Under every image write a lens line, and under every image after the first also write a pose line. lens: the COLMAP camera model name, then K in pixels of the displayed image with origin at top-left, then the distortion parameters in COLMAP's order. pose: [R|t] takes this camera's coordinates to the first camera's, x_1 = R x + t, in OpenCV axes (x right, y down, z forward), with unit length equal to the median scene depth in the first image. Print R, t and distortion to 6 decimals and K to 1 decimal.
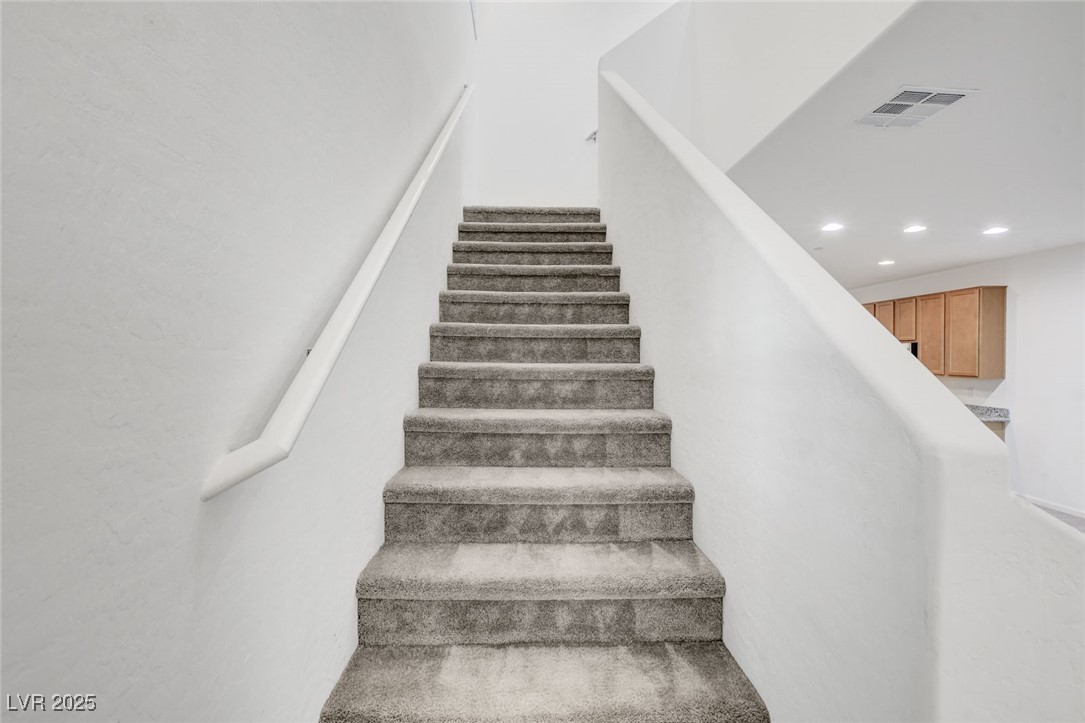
lens RADIAL K [[481.5, 0, 544.6], [0, 481.5, 354.0], [0, 0, 1]] dist [-0.015078, 0.002146]
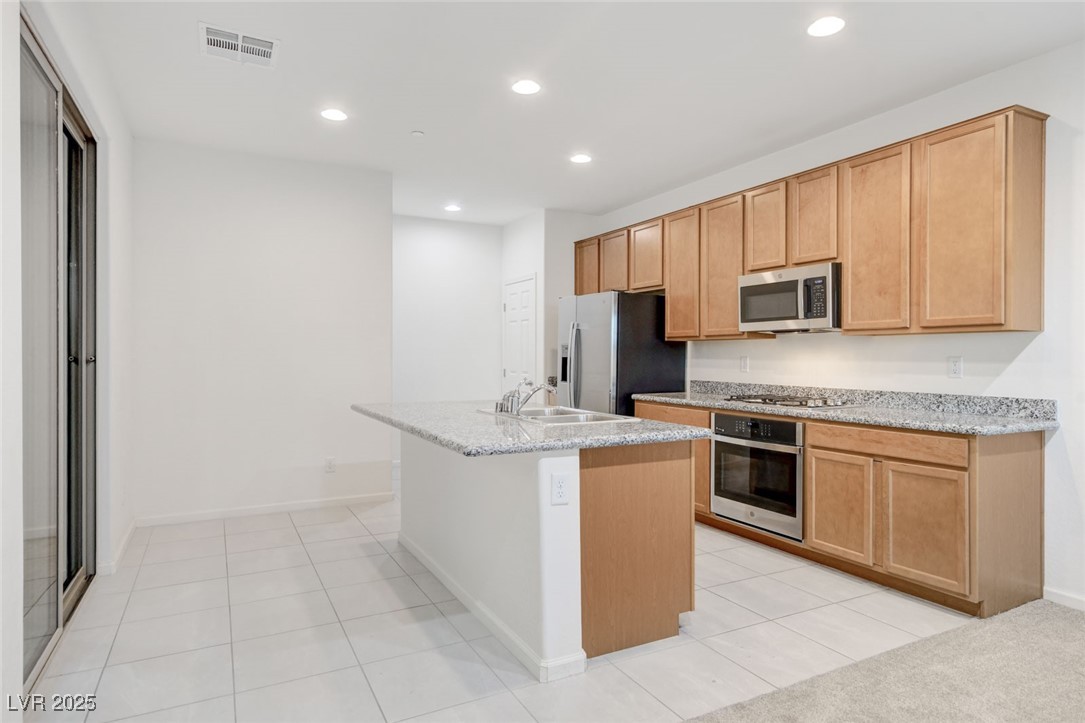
lens RADIAL K [[618.4, 0, 537.3], [0, 618.4, 360.7], [0, 0, 1]] dist [0.002370, 0.000750]
pose [[0.910160, -0.008289, 0.414174, 0.311671], [0.004911, 0.999945, 0.009221, 0.070256], [-0.414228, -0.006359, 0.910151, 0.664655]]
